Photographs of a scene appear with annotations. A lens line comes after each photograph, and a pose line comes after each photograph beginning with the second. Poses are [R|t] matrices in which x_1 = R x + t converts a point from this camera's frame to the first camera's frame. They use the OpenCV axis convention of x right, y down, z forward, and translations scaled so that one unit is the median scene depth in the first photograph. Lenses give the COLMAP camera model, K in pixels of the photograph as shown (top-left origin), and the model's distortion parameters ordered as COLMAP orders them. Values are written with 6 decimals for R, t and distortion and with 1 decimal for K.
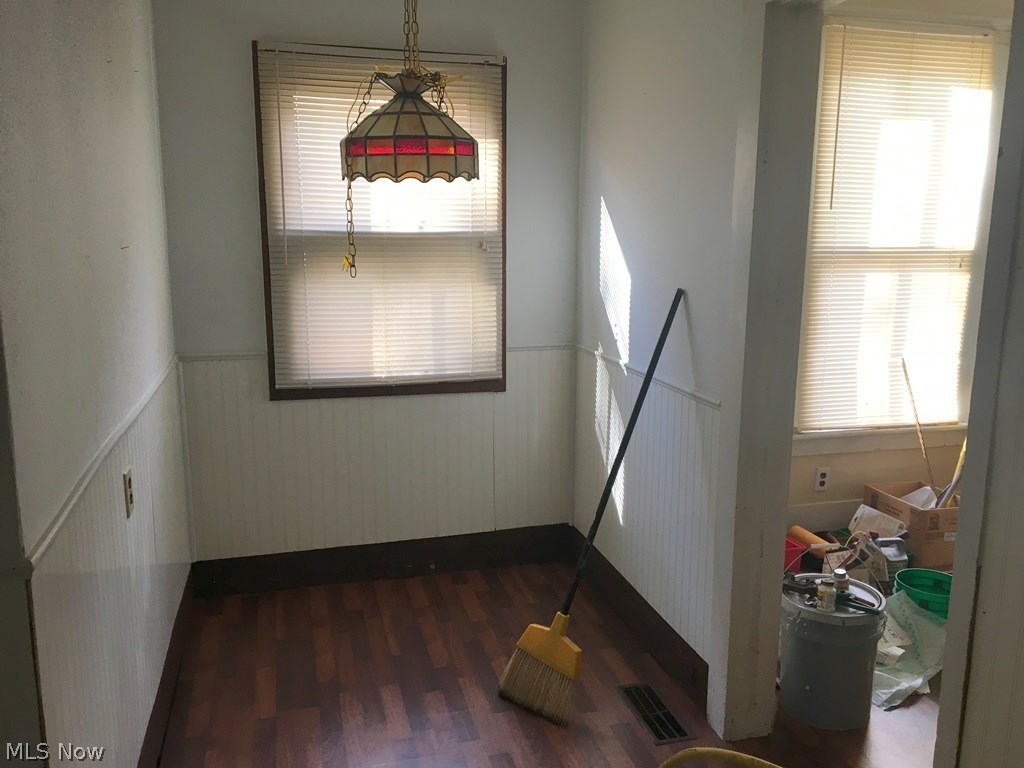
lens RADIAL K [[864.8, 0, 512.6], [0, 864.8, 387.0], [0, 0, 1]] dist [0.102314, -0.157180]
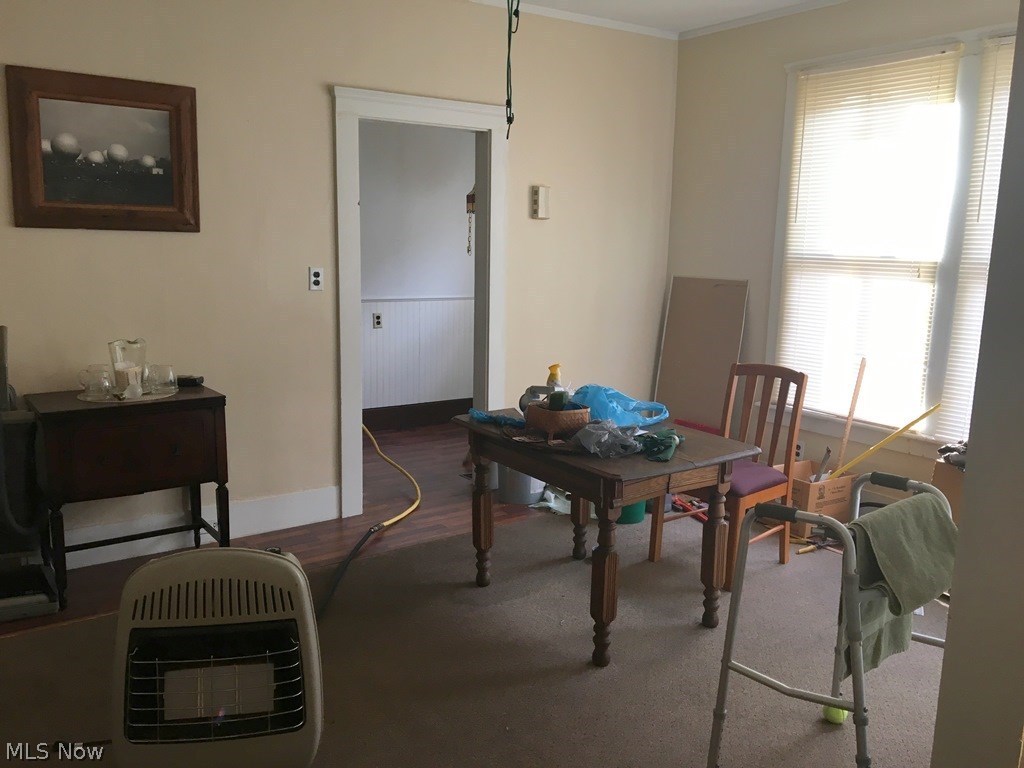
lens RADIAL K [[864.8, 0, 512.6], [0, 864.8, 387.0], [0, 0, 1]] dist [0.102314, -0.157180]
pose [[0.352984, 0.164459, -0.921062, 1.324828], [-0.186340, 0.977066, 0.103047, -0.028542], [0.916886, 0.135257, 0.375534, 0.196235]]
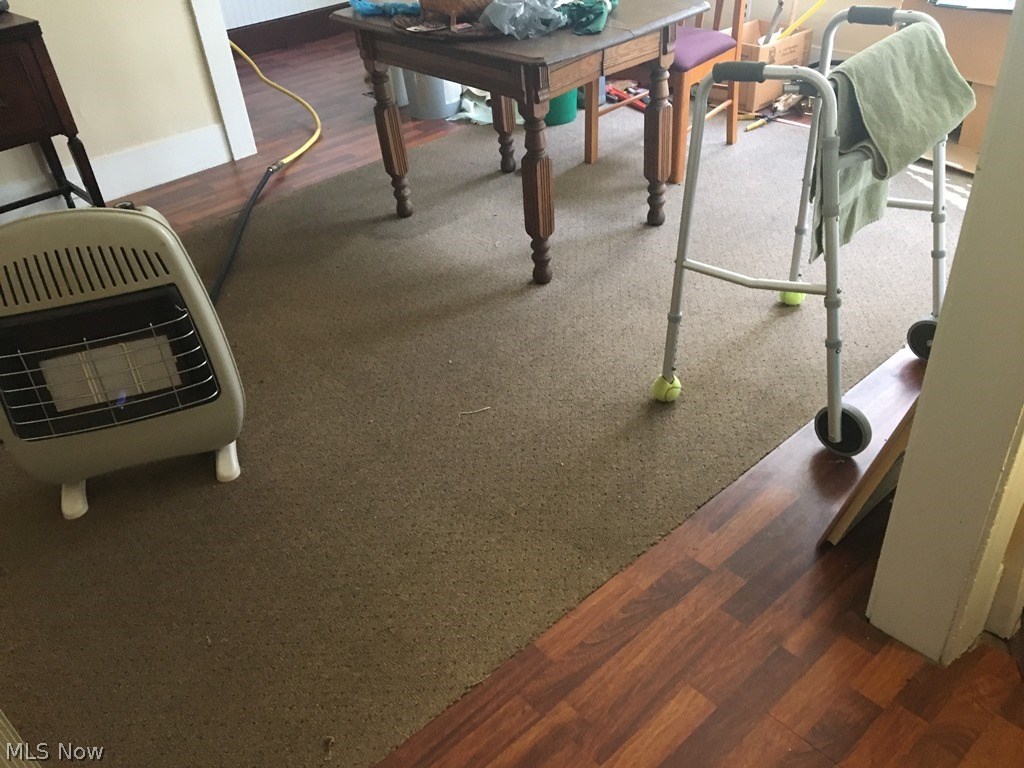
lens RADIAL K [[864.8, 0, 512.6], [0, 864.8, 387.0], [0, 0, 1]] dist [0.102314, -0.157180]
pose [[0.456902, 0.472810, -0.753453, 1.189939], [-0.081239, 0.865676, 0.493969, 0.023687], [0.885800, -0.164486, 0.433940, 0.282729]]
